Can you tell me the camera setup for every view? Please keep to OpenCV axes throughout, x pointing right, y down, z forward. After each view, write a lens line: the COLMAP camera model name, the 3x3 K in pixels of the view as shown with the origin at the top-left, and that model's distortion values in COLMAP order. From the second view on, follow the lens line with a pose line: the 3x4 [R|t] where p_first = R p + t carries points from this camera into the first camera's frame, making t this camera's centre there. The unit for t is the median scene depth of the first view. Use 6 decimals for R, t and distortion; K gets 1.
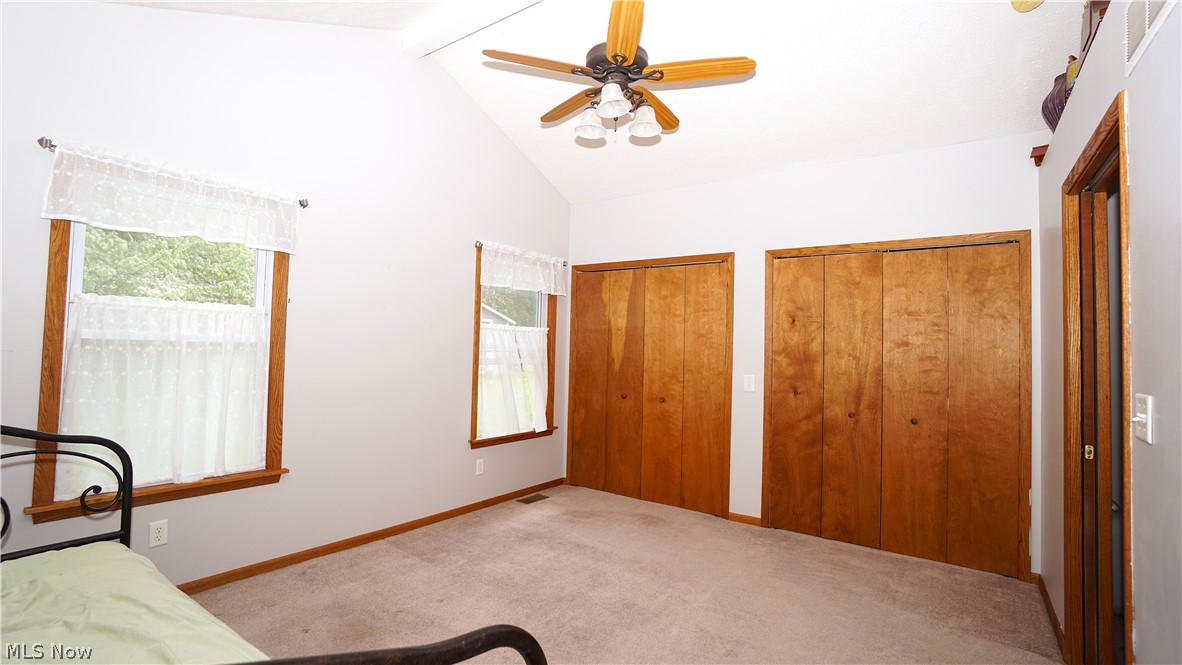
lens RADIAL K [[524.0, 0, 594.7], [0, 524.0, 337.0], [0, 0, 1]] dist [-0.037032, 0.004775]
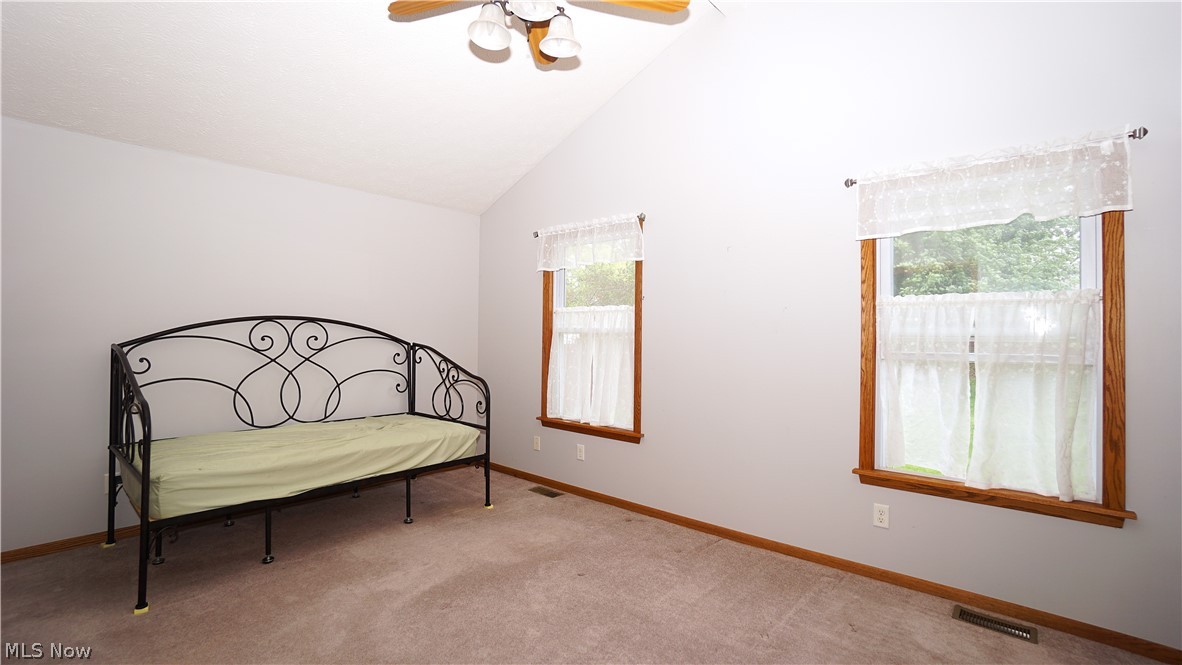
lens RADIAL K [[558.7, 0, 595.2], [0, 558.7, 331.4], [0, 0, 1]] dist [-0.005223, -0.000713]
pose [[-0.116060, -0.028418, -0.992836, 0.517024], [0.015153, 0.999424, -0.030378, 0.033218], [0.993127, -0.018570, -0.115562, 0.722244]]
